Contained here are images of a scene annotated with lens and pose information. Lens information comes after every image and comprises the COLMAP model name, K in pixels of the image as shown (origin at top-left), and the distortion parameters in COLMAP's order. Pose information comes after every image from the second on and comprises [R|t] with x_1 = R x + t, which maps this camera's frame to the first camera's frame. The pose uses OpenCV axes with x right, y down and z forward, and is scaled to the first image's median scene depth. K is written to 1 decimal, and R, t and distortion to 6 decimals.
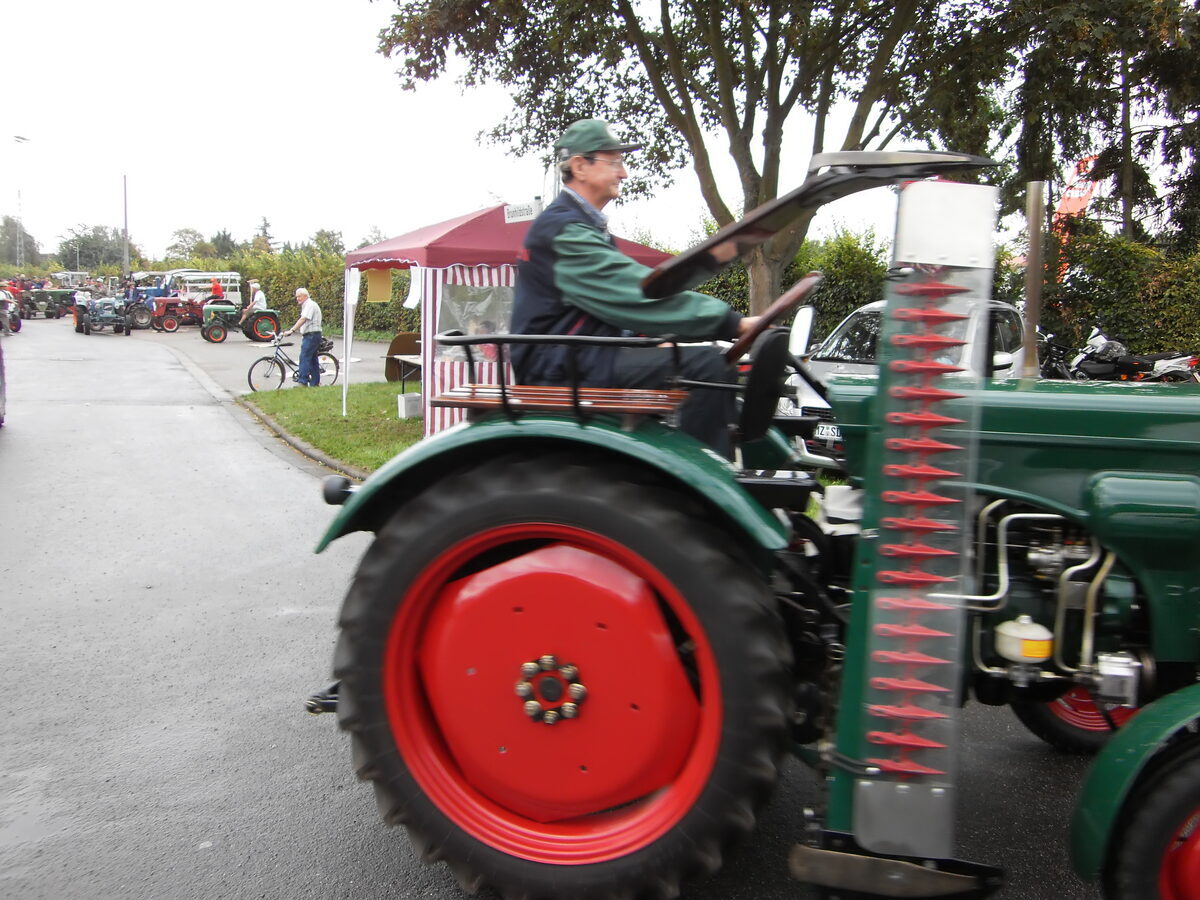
lens RADIAL K [[973.6, 0, 621.3], [0, 973.6, 384.8], [0, 0, 1]] dist [-0.000548, 0.005696]
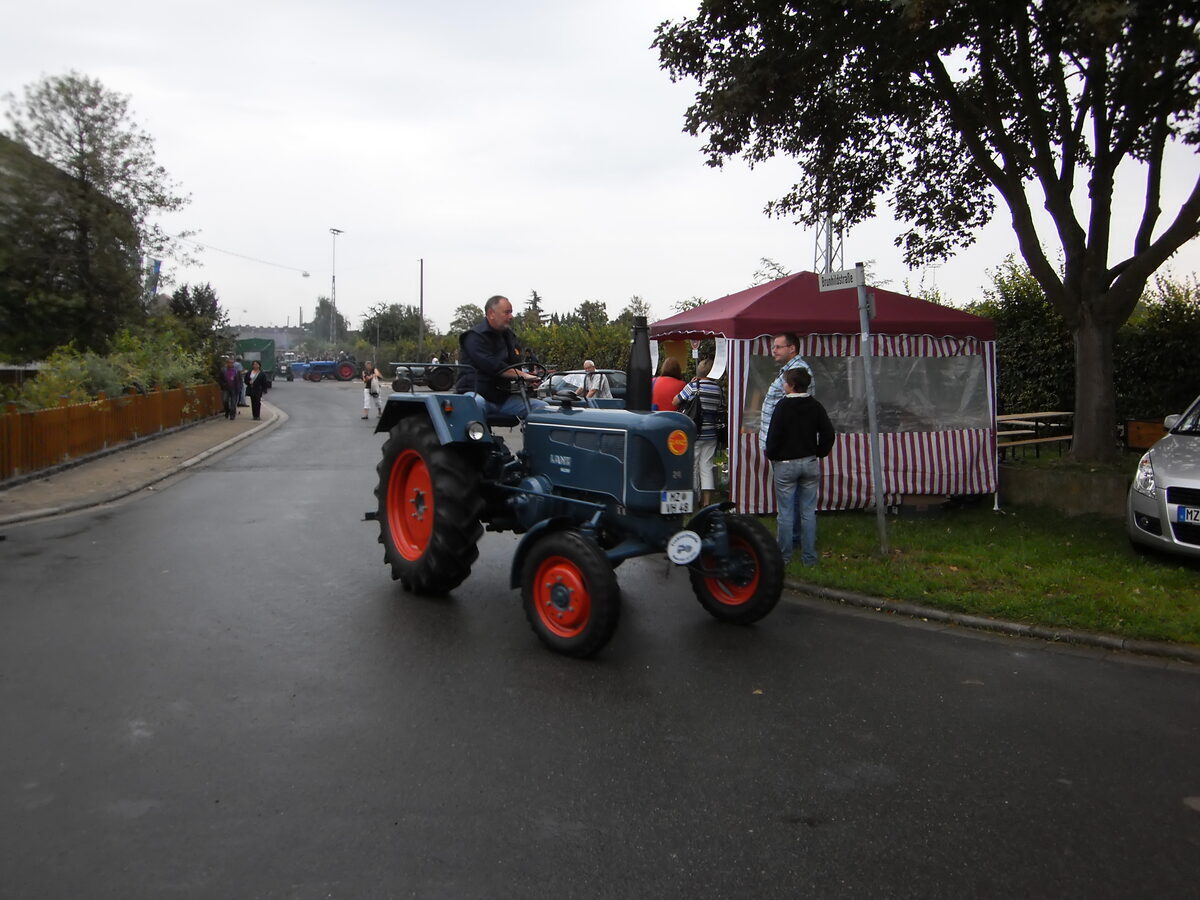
lens RADIAL K [[971.4, 0, 621.0], [0, 971.4, 392.0], [0, 0, 1]] dist [-0.012041, 0.003390]
pose [[0.967105, -0.007309, -0.254274, -0.041408], [-0.007919, 0.998238, -0.058812, -0.004830], [0.254255, 0.058891, 0.965342, 0.014899]]
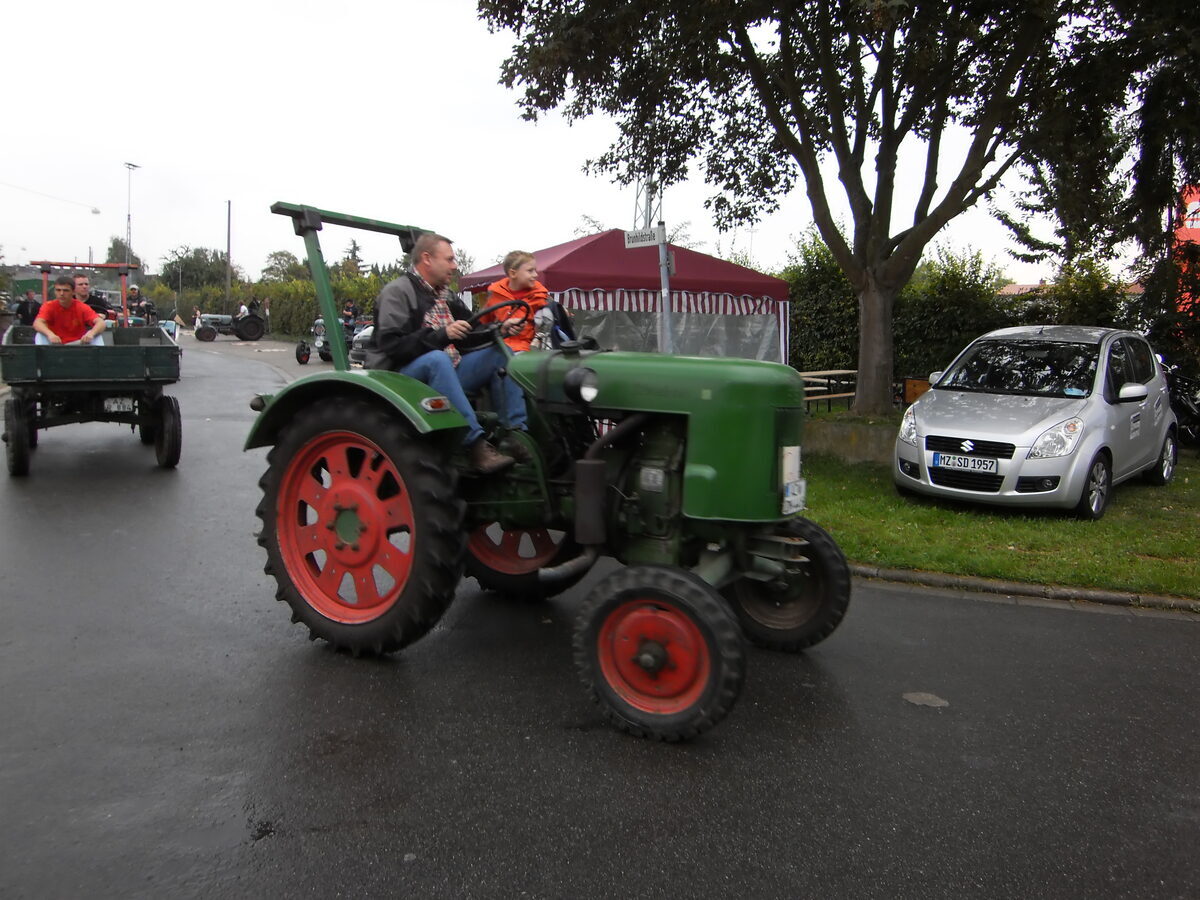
lens RADIAL K [[972.3, 0, 621.7], [0, 972.3, 386.8], [0, 0, 1]] dist [0.000151, -0.000316]
pose [[0.996971, 0.015196, -0.076279, -0.027864], [-0.016920, 0.999615, -0.022005, -0.000095], [0.075915, 0.023228, 0.996844, -0.001466]]
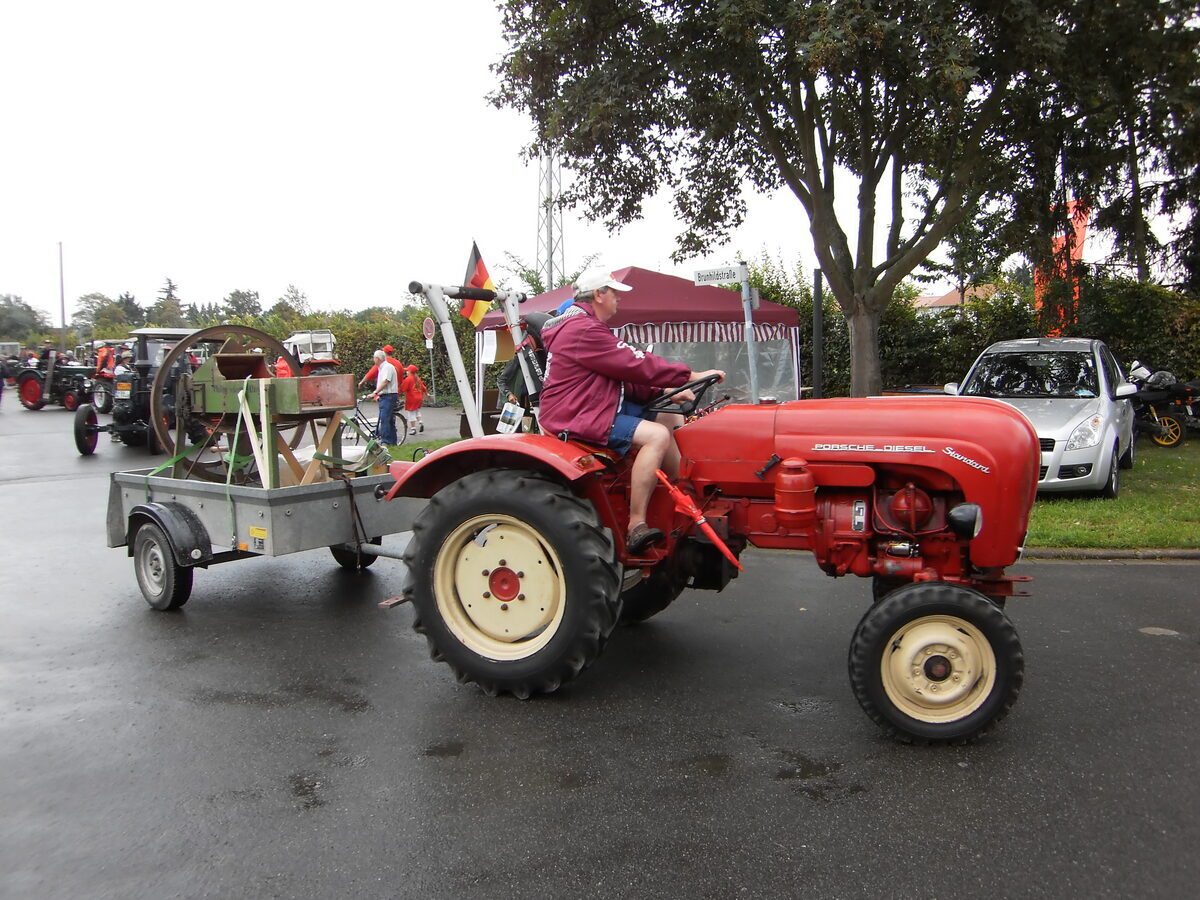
lens RADIAL K [[978.2, 0, 619.8], [0, 978.2, 388.3], [0, 0, 1]] dist [0.001687, 0.001699]
pose [[0.993593, -0.039691, 0.105819, -0.208653], [0.044684, 0.997976, -0.045238, -0.000938], [-0.103809, 0.049677, 0.993356, -0.064410]]
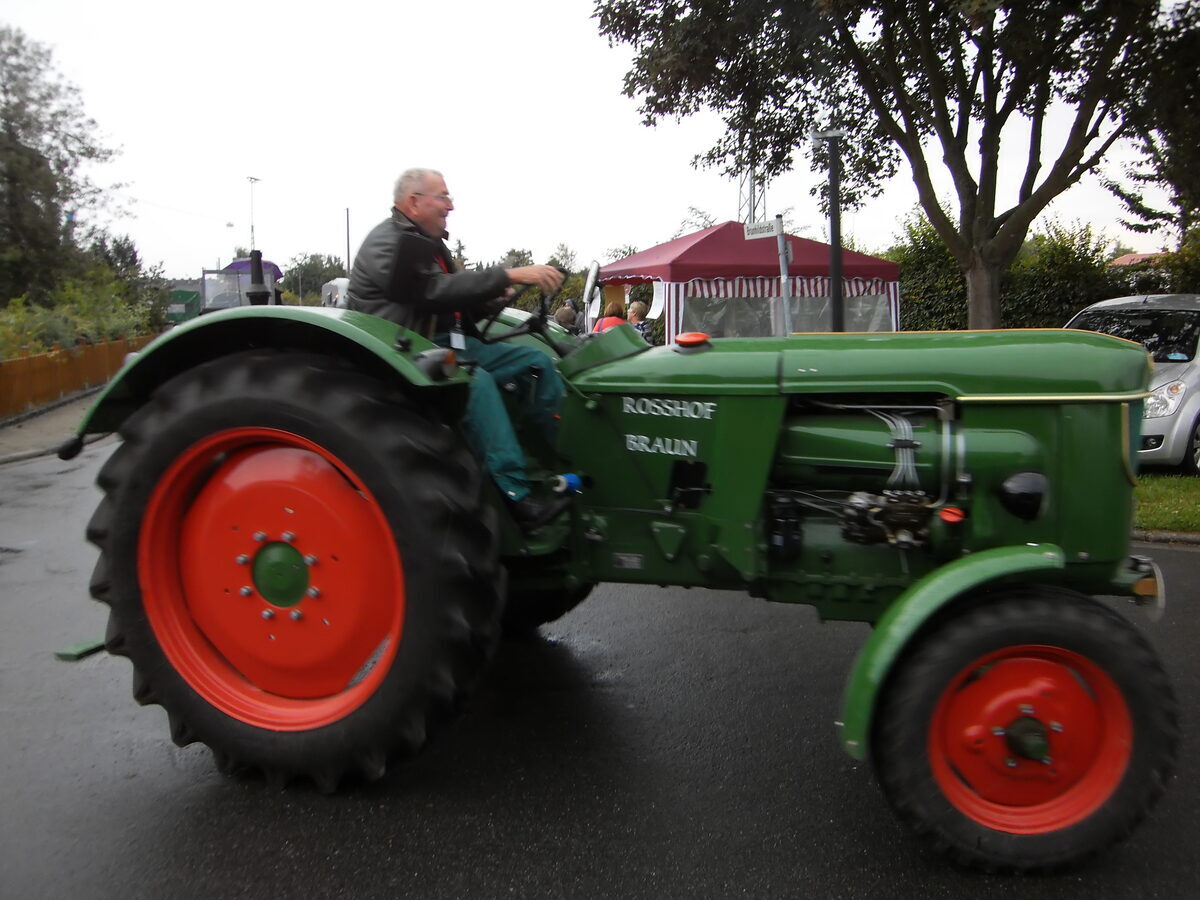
lens RADIAL K [[977.0, 0, 618.7], [0, 977.0, 386.4], [0, 0, 1]] dist [0.001268, 0.000758]
pose [[0.983152, -0.014752, -0.182193, -0.038067], [0.012848, 0.999850, -0.011625, 0.007345], [0.182337, 0.009088, 0.983194, -0.074904]]
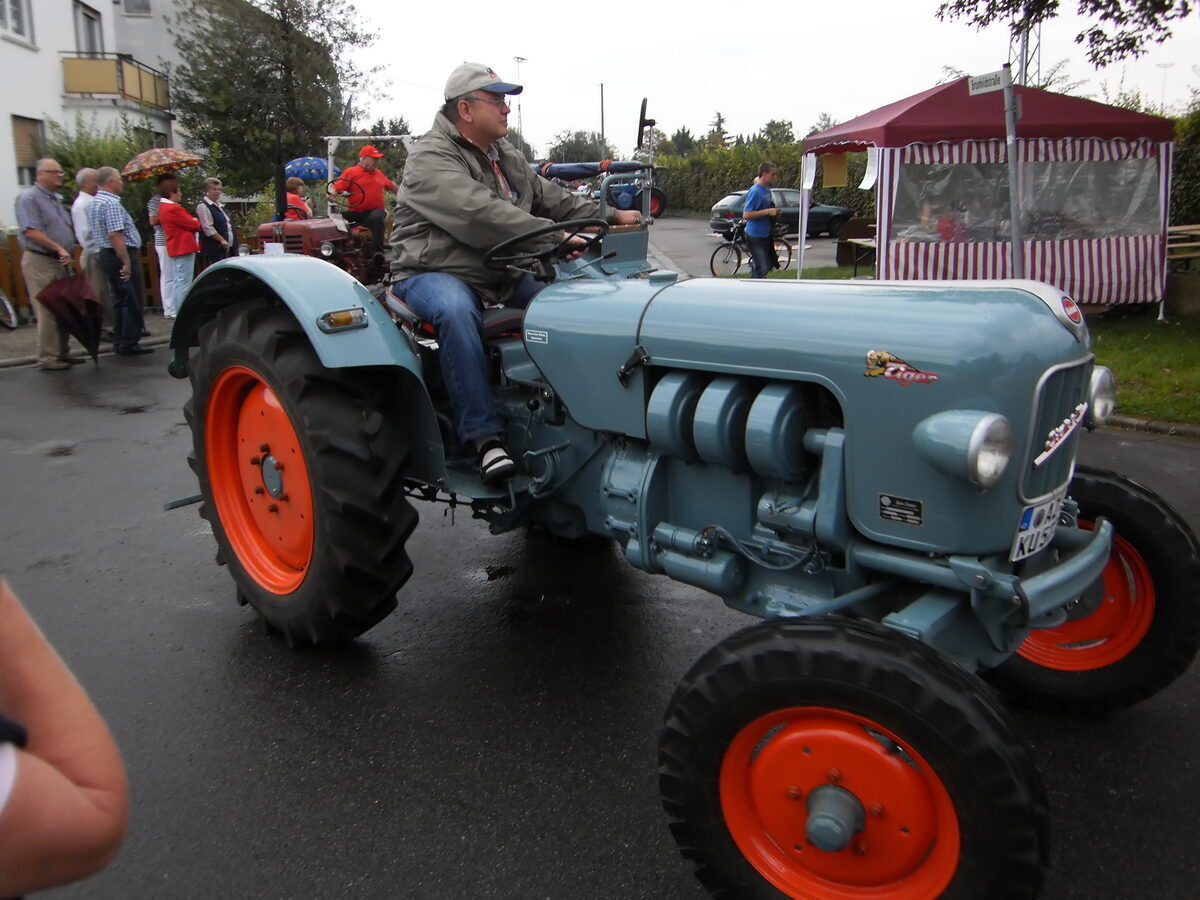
lens RADIAL K [[973.3, 0, 614.8], [0, 973.3, 359.2], [0, 0, 1]] dist [-0.004858, -0.007457]
pose [[0.898009, 0.037935, -0.438339, -0.002257], [-0.000088, 0.996292, 0.086041, 0.006295], [0.439977, -0.077227, 0.894682, -0.017519]]
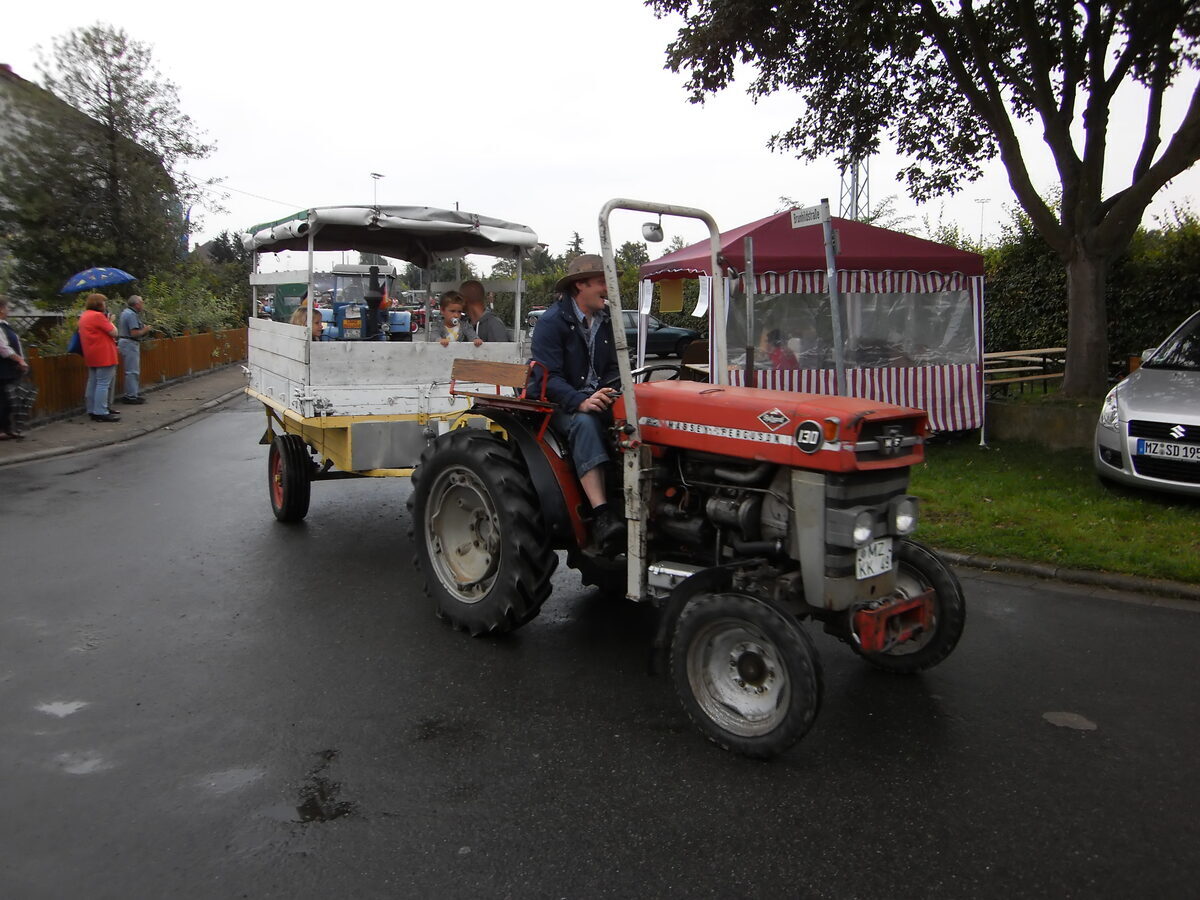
lens RADIAL K [[971.7, 0, 620.1], [0, 971.7, 383.5], [0, 0, 1]] dist [-0.006927, 0.002343]
pose [[0.952848, -0.000252, -0.303447, 0.007748], [-0.002066, 0.999971, -0.007317, -0.002123], [0.303440, 0.007599, 0.952820, 0.015566]]
